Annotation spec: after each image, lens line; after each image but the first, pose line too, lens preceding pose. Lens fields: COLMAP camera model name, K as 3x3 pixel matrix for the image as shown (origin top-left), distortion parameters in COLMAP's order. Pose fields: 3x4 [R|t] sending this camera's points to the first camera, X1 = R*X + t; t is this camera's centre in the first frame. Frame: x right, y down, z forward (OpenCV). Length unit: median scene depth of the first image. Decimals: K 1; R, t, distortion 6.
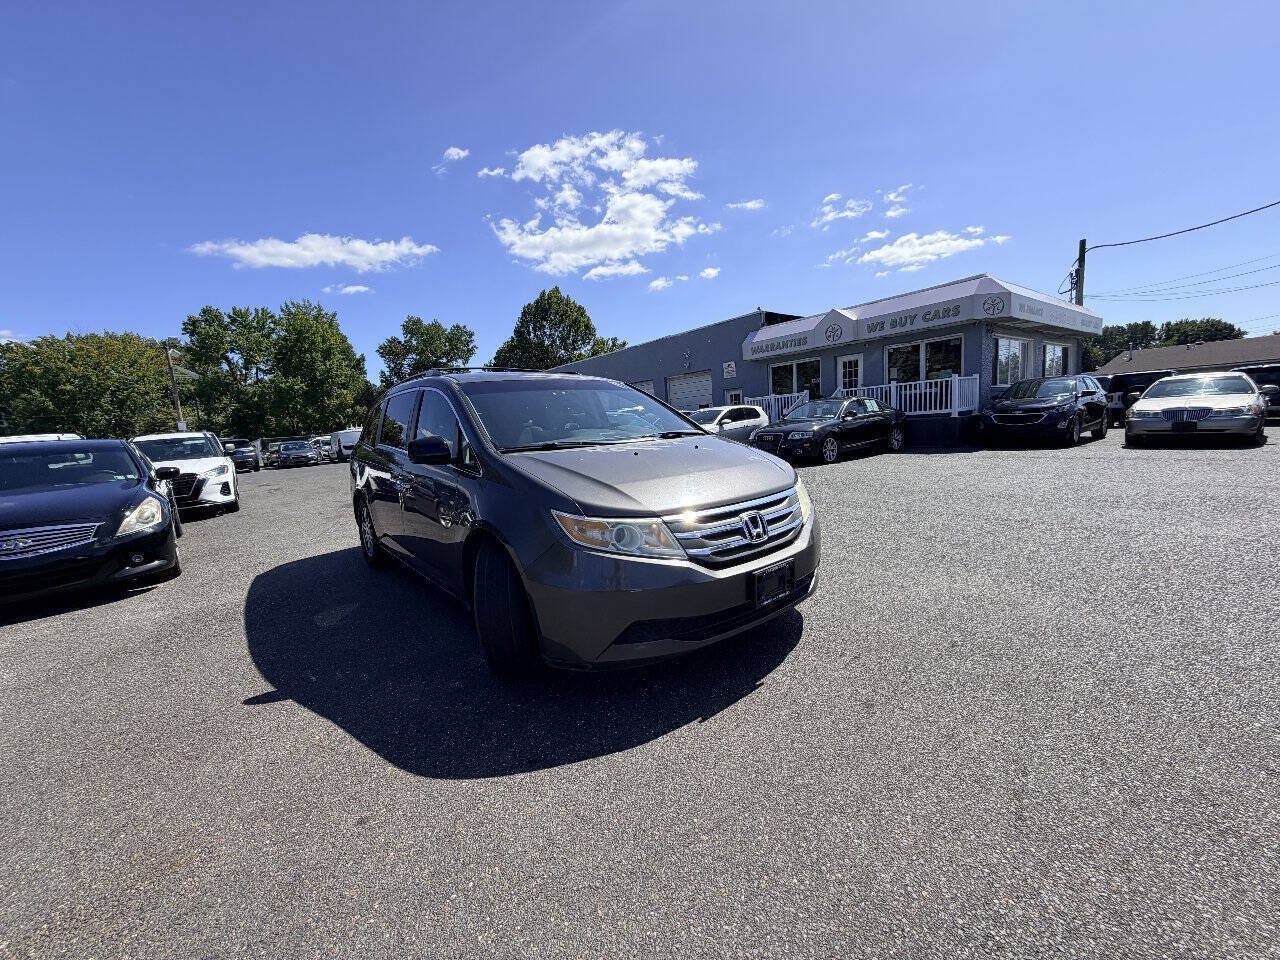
lens RADIAL K [[508.2, 0, 638.2], [0, 508.2, 479.1], [0, 0, 1]] dist [-0.002018, 0.000541]
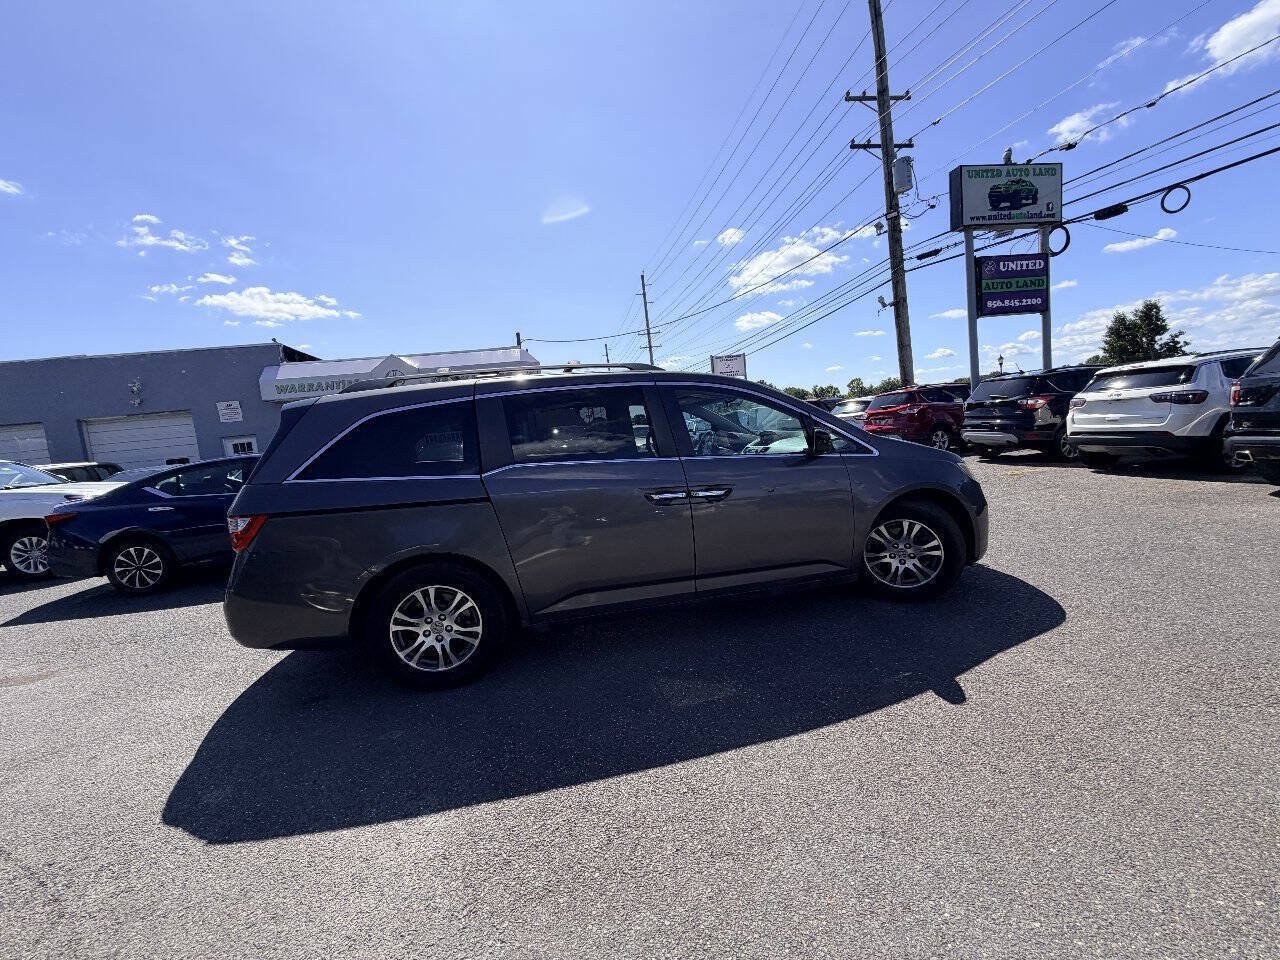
lens RADIAL K [[508.2, 0, 637.6], [0, 508.2, 475.1], [0, 0, 1]] dist [-0.002018, 0.000541]
pose [[0.460443, -0.057458, 0.885828, -0.061709], [0.165247, 0.986008, -0.021938, -0.000954], [-0.872173, 0.156482, 0.463496, 0.034965]]
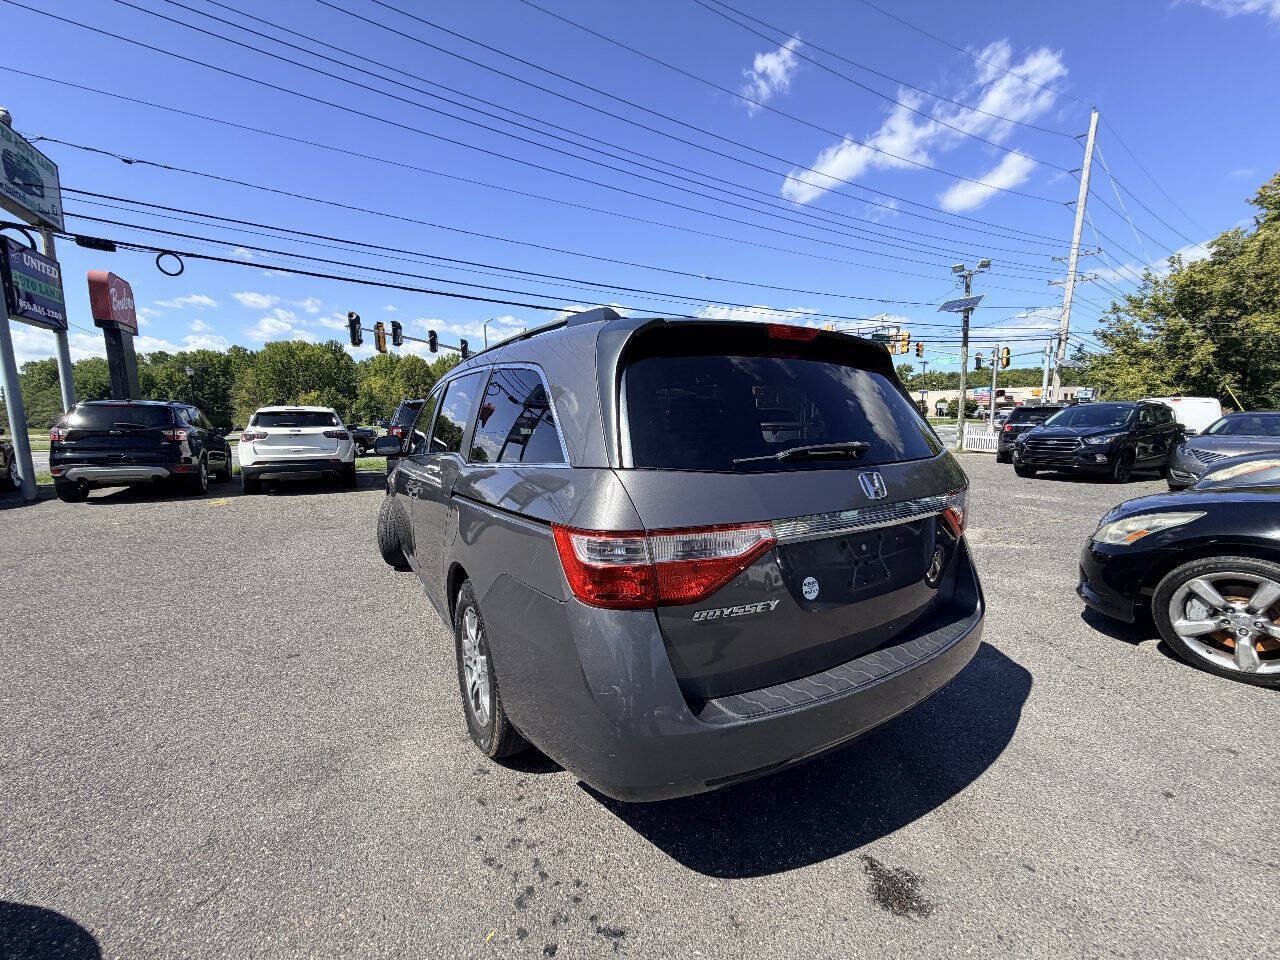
lens RADIAL K [[508.2, 0, 642.0], [0, 508.2, 478.1], [0, 0, 1]] dist [-0.002018, 0.000541]
pose [[-0.988587, 0.057464, 0.139263, -0.028959], [0.087486, 0.971535, 0.220151, -0.011603], [-0.122648, 0.229822, -0.965474, 0.107537]]
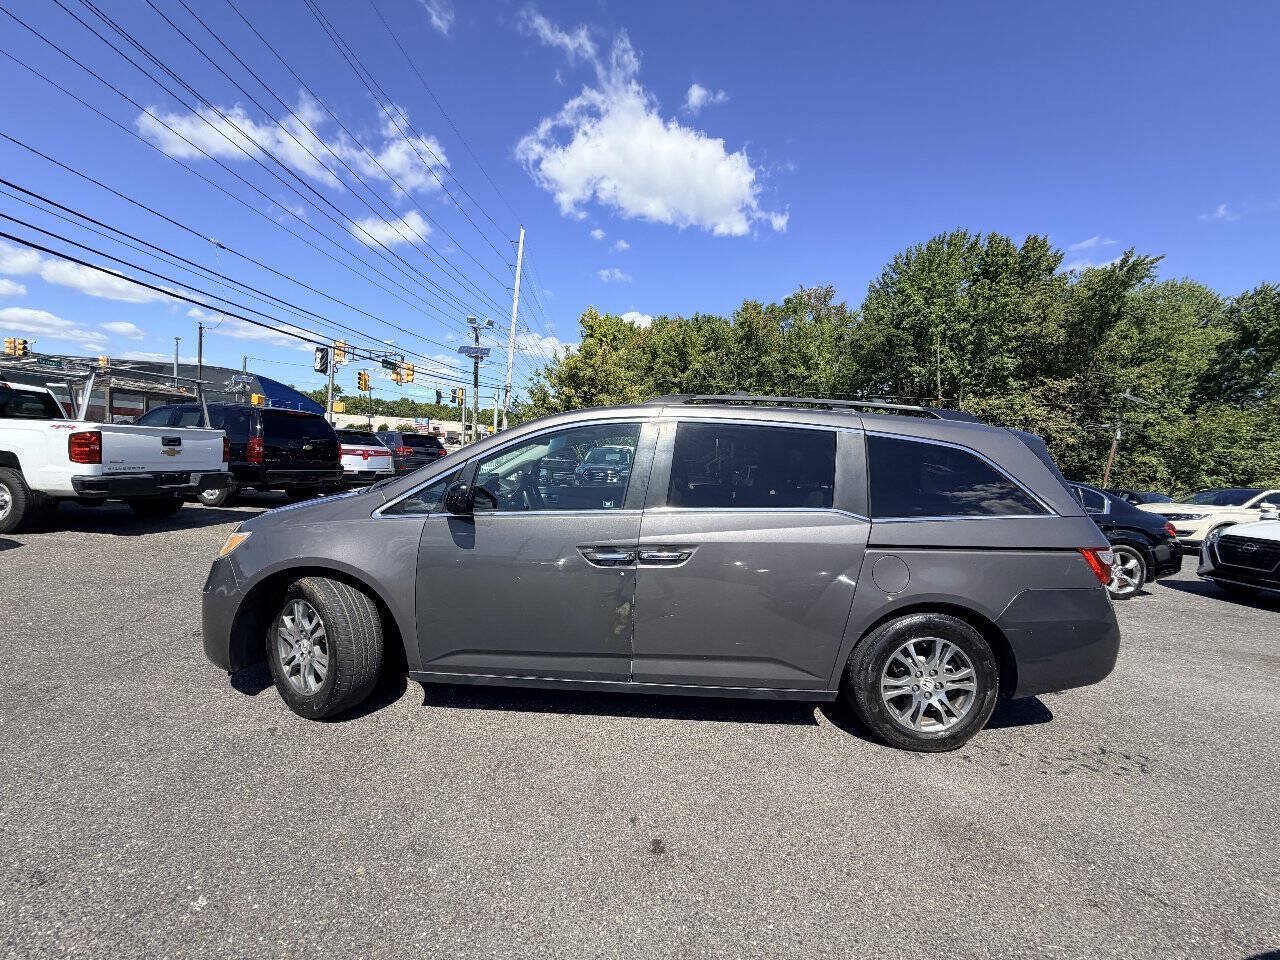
lens RADIAL K [[508.2, 0, 634.4], [0, 508.2, 491.1], [0, 0, 1]] dist [-0.002018, 0.000541]
pose [[-0.626170, 0.079596, -0.775613, 0.022881], [-0.111206, 0.975488, 0.189886, -0.013493], [0.771715, 0.205154, -0.601970, 0.086446]]
